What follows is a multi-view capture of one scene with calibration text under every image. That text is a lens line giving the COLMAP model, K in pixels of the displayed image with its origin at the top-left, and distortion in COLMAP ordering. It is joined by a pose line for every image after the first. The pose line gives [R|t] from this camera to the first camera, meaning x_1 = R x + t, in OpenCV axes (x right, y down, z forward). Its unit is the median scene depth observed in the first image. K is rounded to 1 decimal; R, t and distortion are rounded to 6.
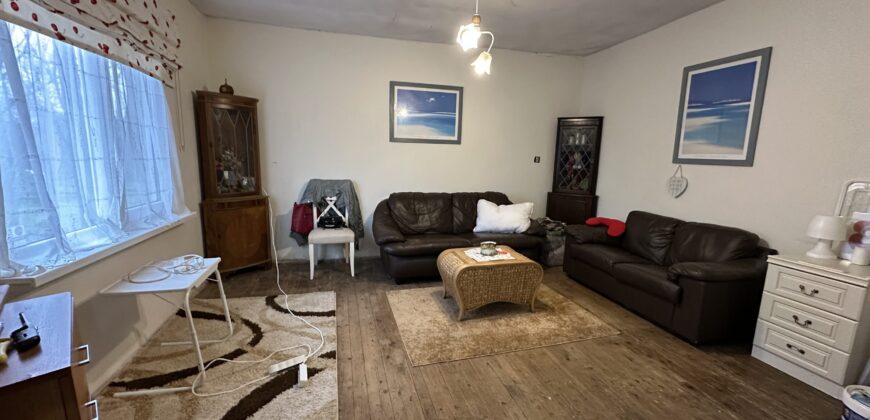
lens RADIAL K [[344.1, 0, 434.5], [0, 344.1, 209.7], [0, 0, 1]] dist [-0.001931, 0.000020]
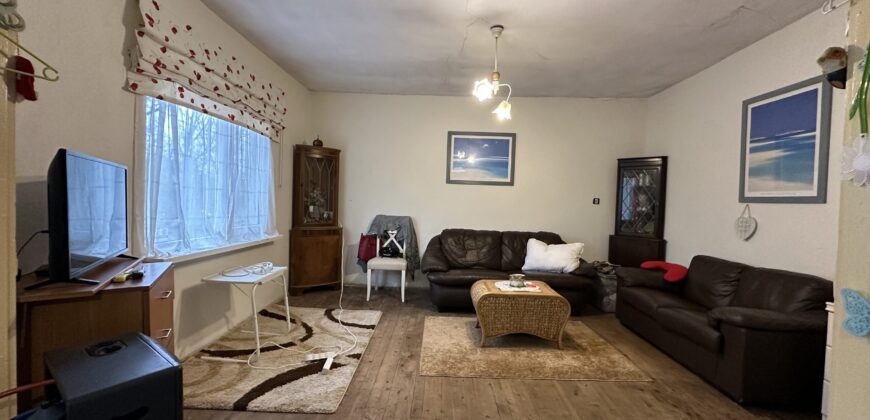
lens RADIAL K [[344.1, 0, 434.8], [0, 344.1, 209.6], [0, 0, 1]] dist [-0.001931, 0.000020]
pose [[0.960234, 0.014348, -0.278829, 0.220291], [-0.054043, 0.989343, -0.135204, 0.059519], [0.273917, 0.144896, 0.950776, -0.088575]]
